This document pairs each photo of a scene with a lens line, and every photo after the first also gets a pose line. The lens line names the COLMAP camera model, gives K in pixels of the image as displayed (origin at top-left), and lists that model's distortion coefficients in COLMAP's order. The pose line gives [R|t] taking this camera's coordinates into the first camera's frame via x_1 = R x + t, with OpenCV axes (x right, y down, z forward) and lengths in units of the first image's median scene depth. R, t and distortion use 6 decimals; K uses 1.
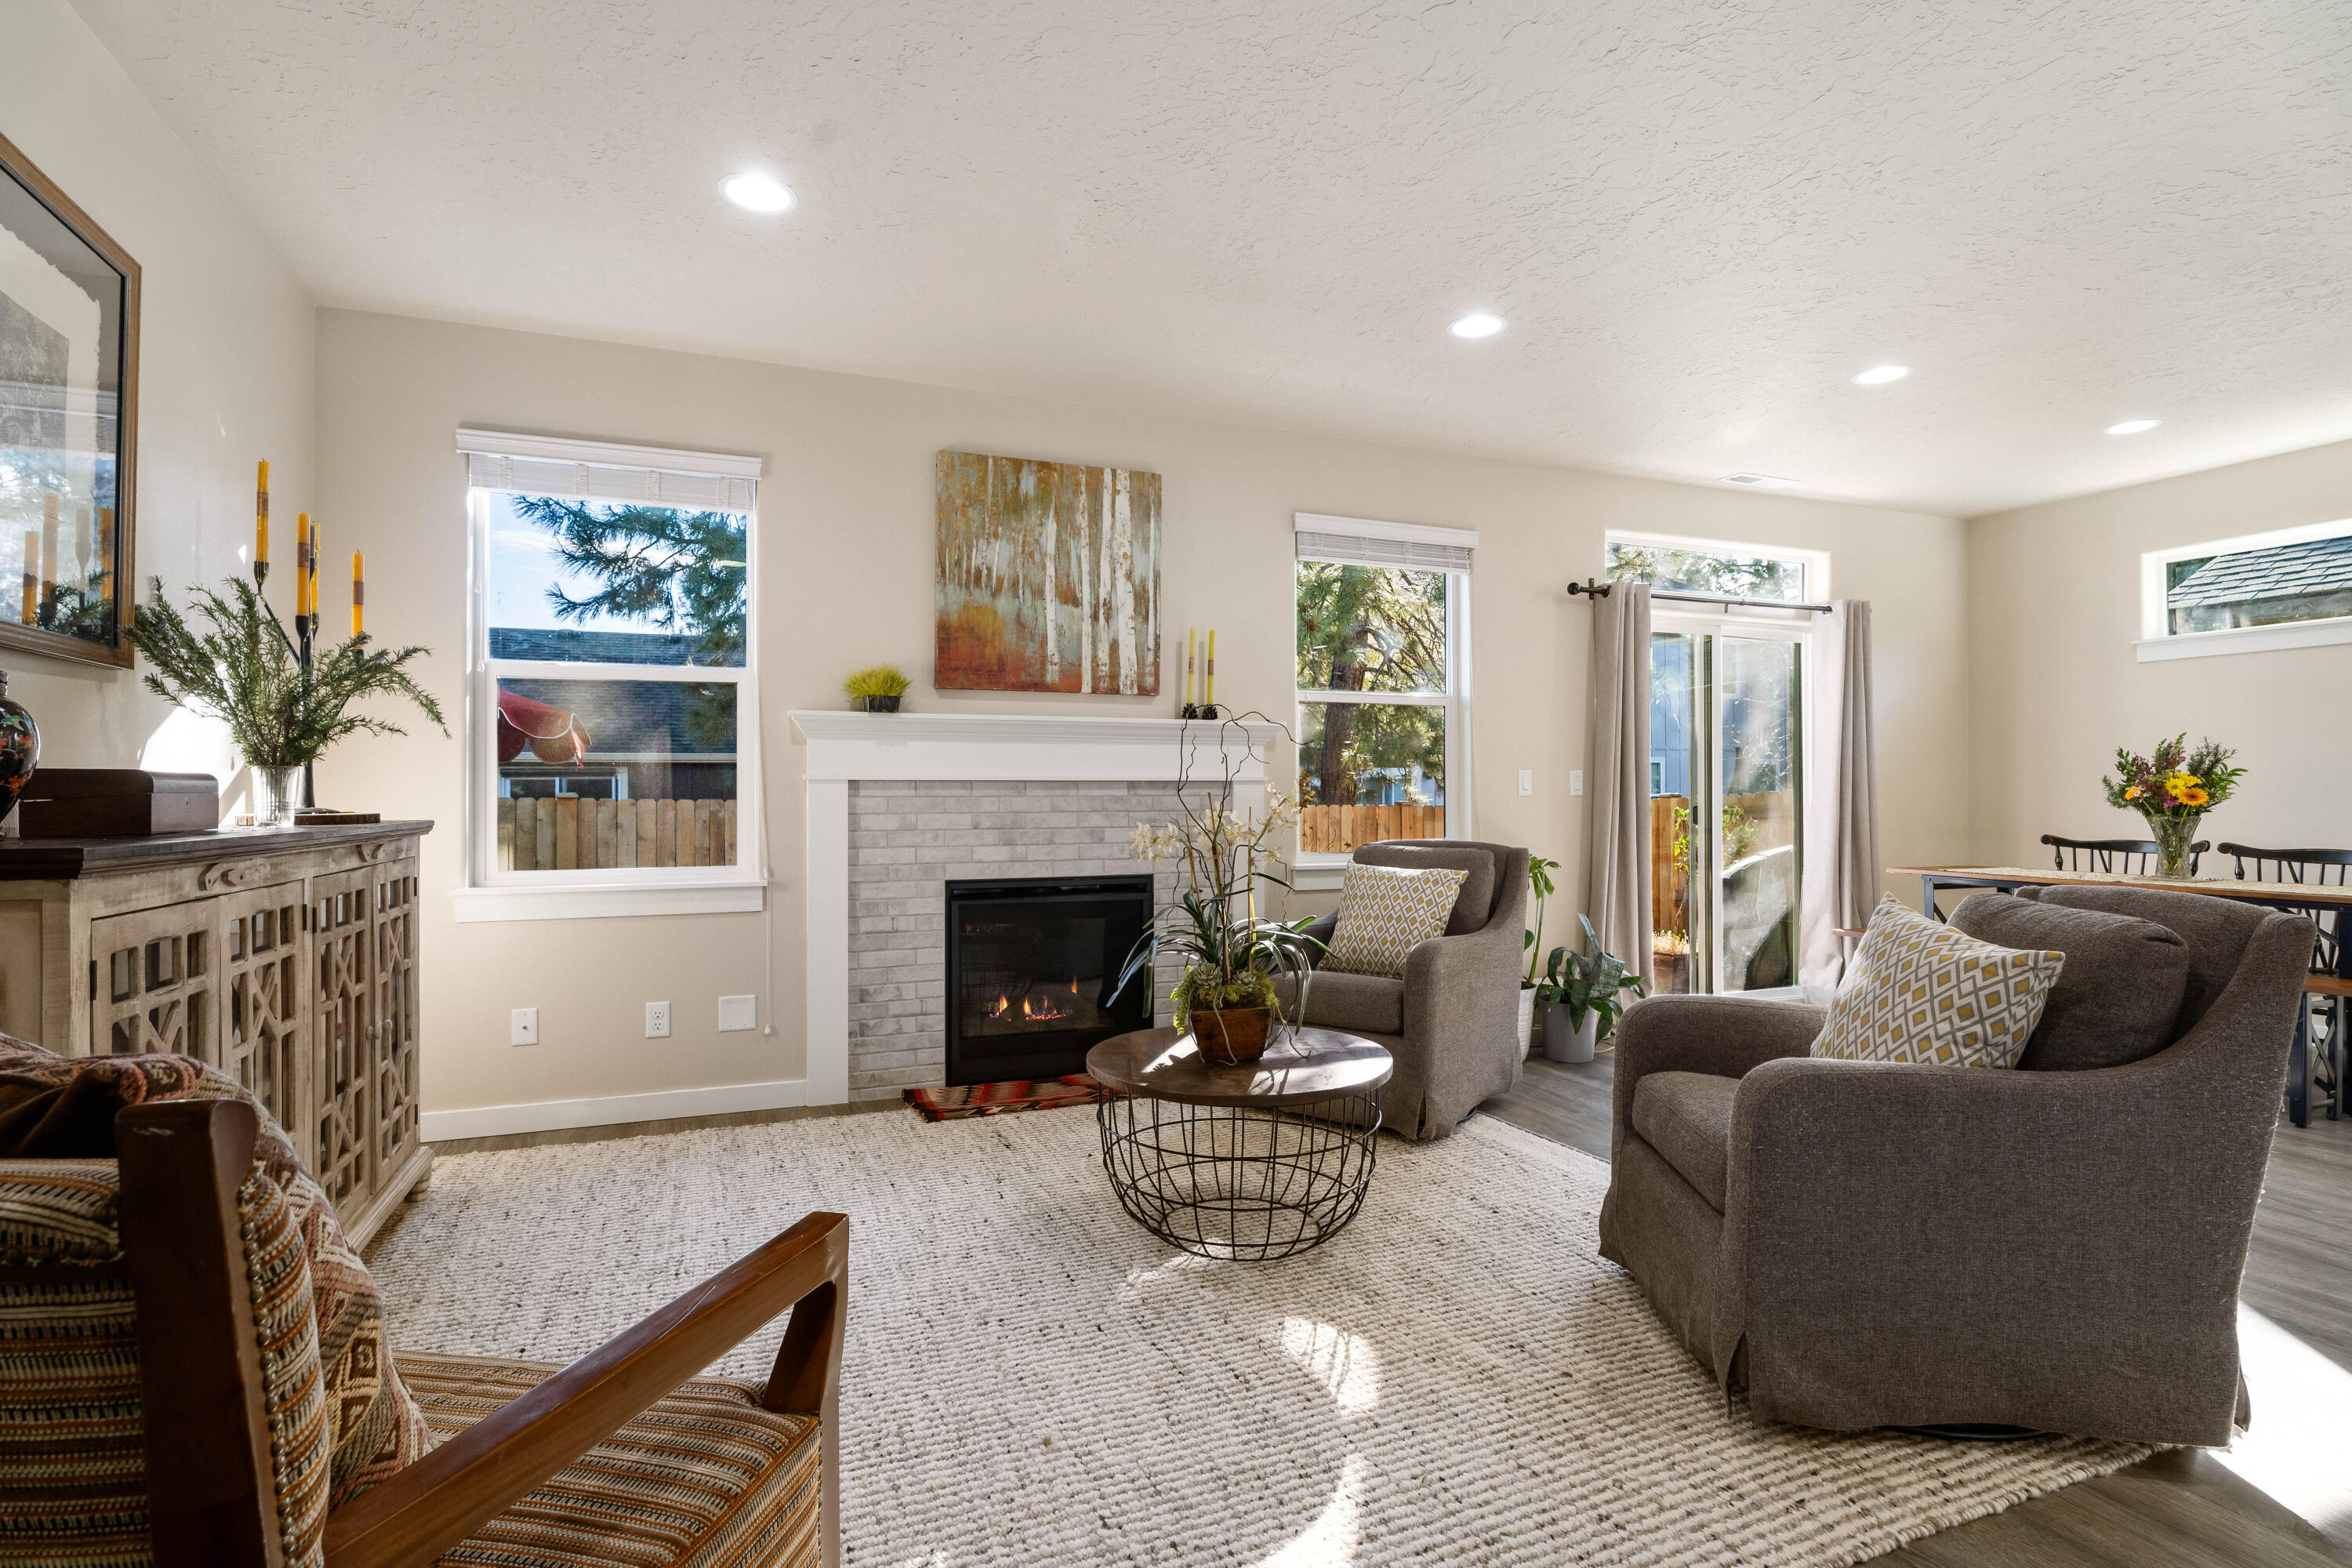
lens RADIAL K [[1129.5, 0, 1171.5], [0, 1129.5, 786.3], [0, 0, 1]] dist [-0.006308, -0.000572]
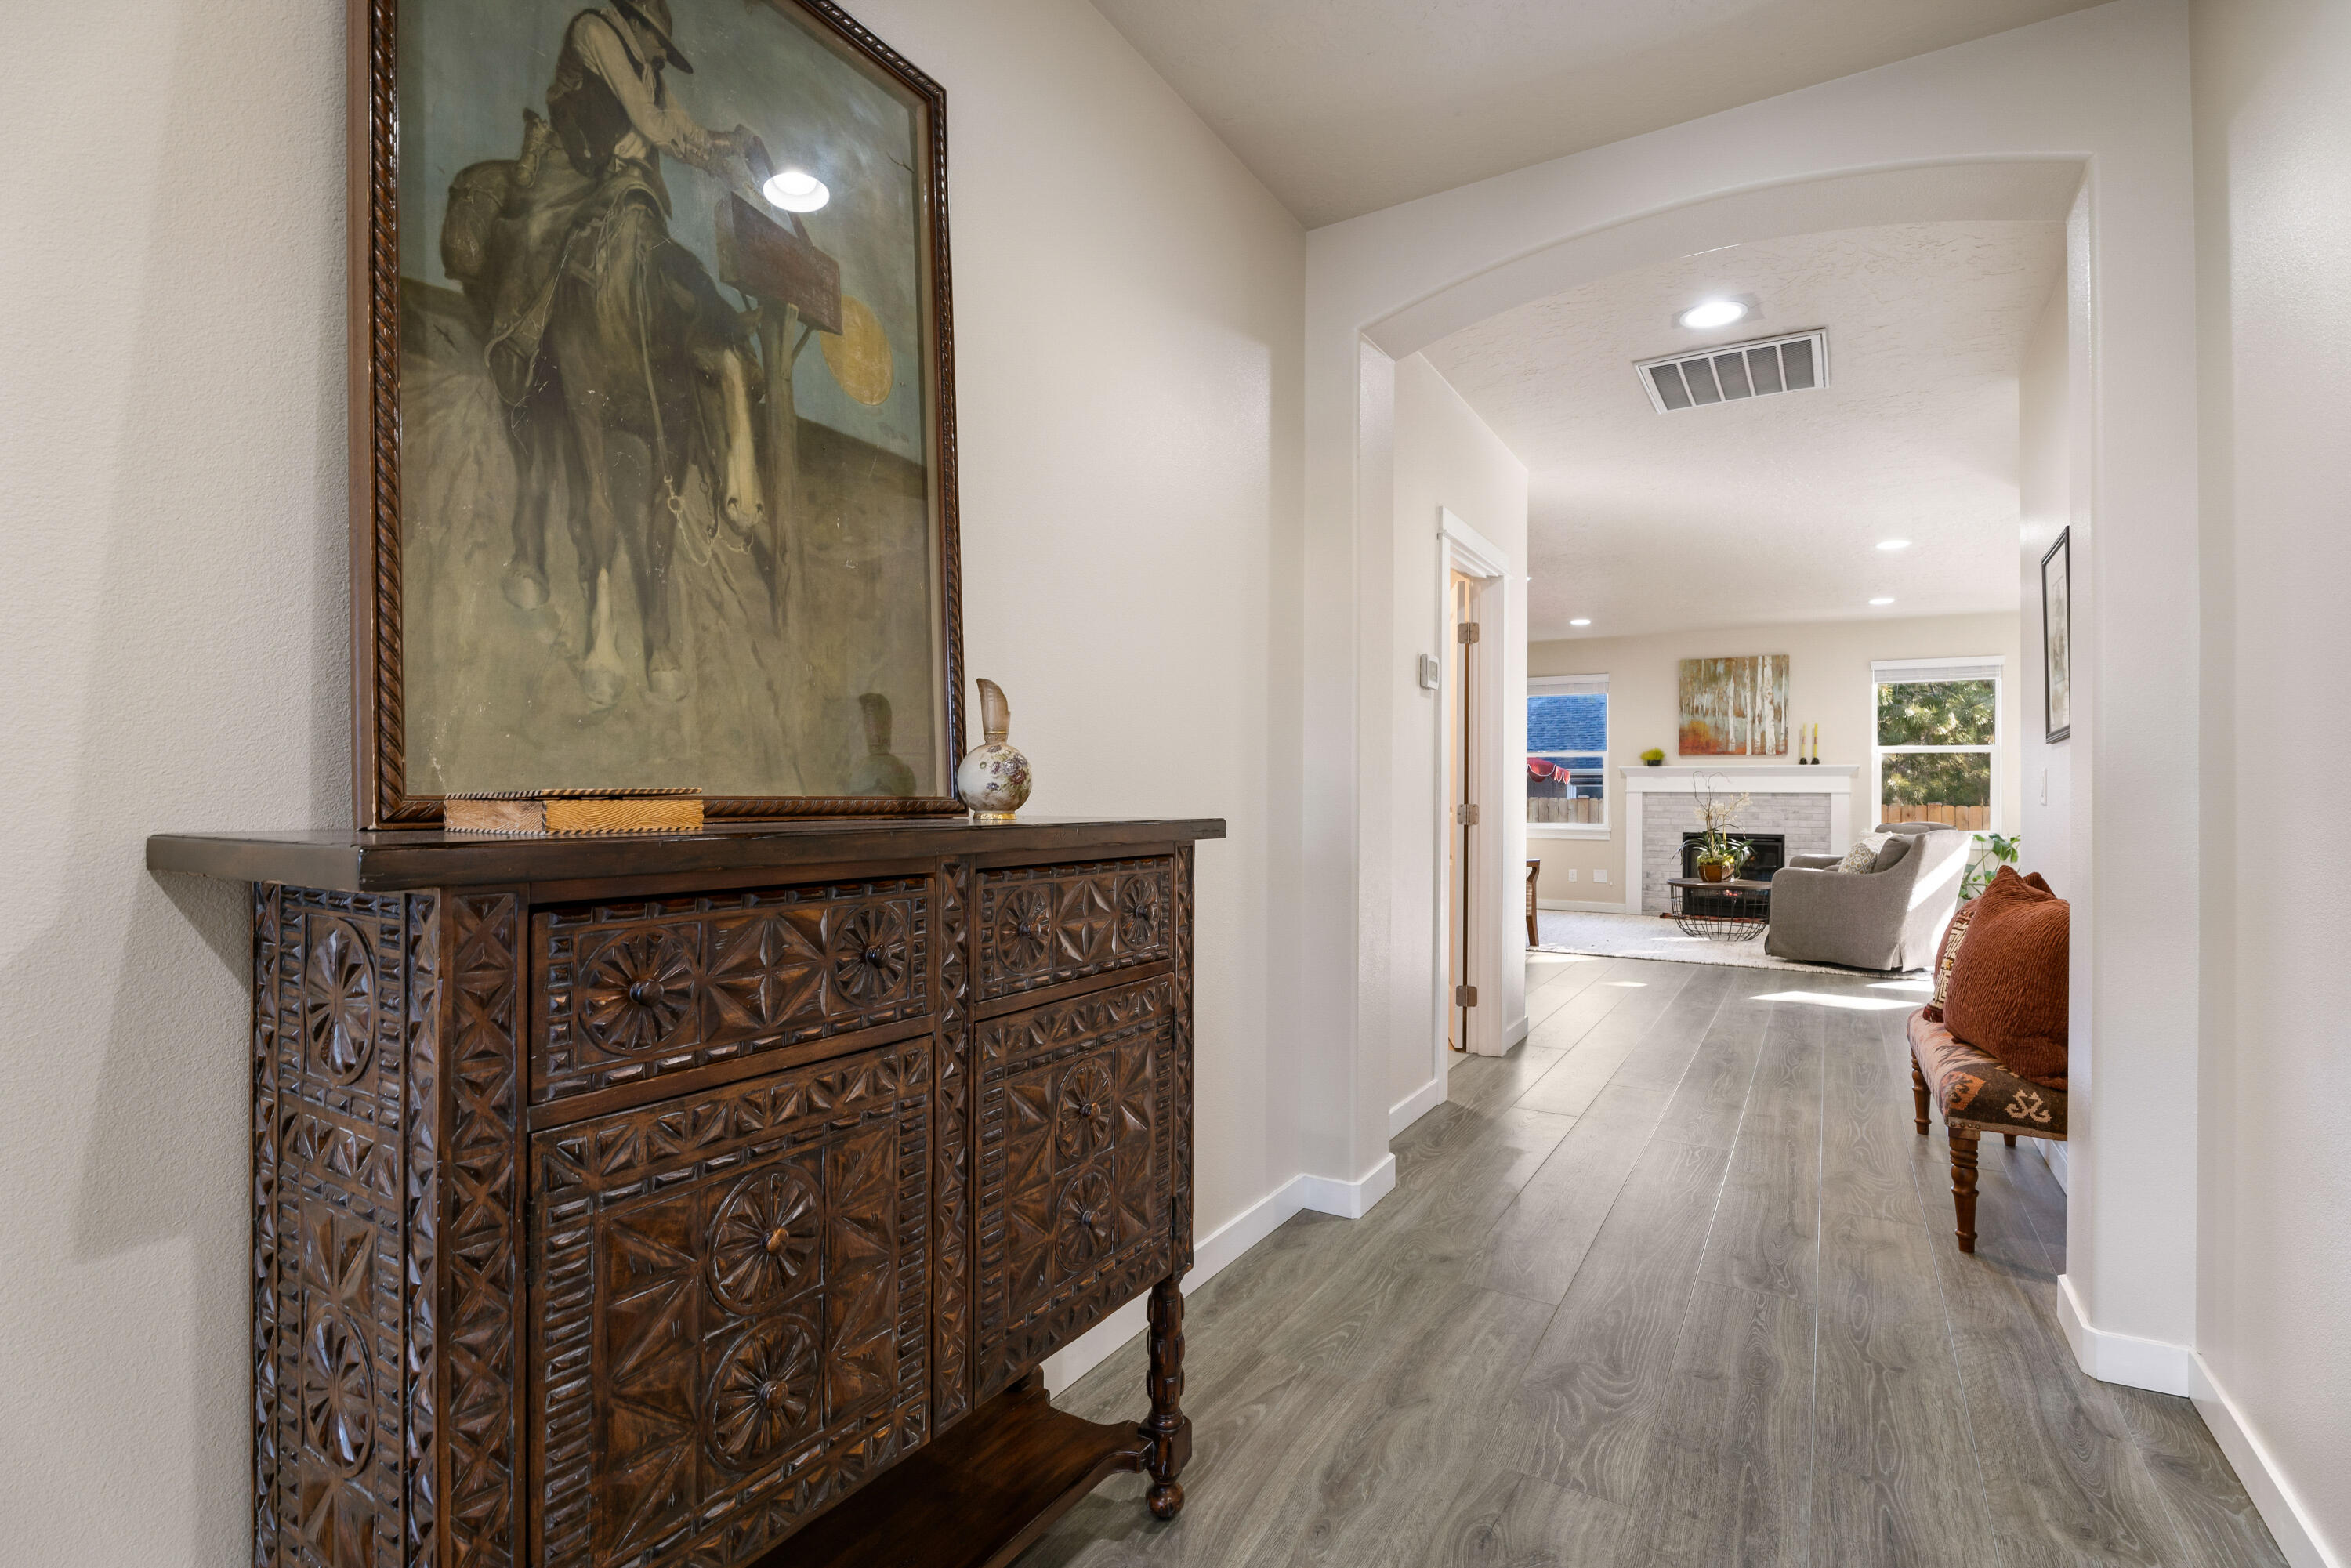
lens RADIAL K [[1129.0, 0, 1165.1], [0, 1129.0, 785.6], [0, 0, 1]] dist [-0.006308, -0.000572]
pose [[0.610634, 0.001913, -0.791911, 1.035280], [0.001012, 0.999994, 0.003196, -0.027978], [0.791912, -0.002753, 0.610629, -1.376877]]
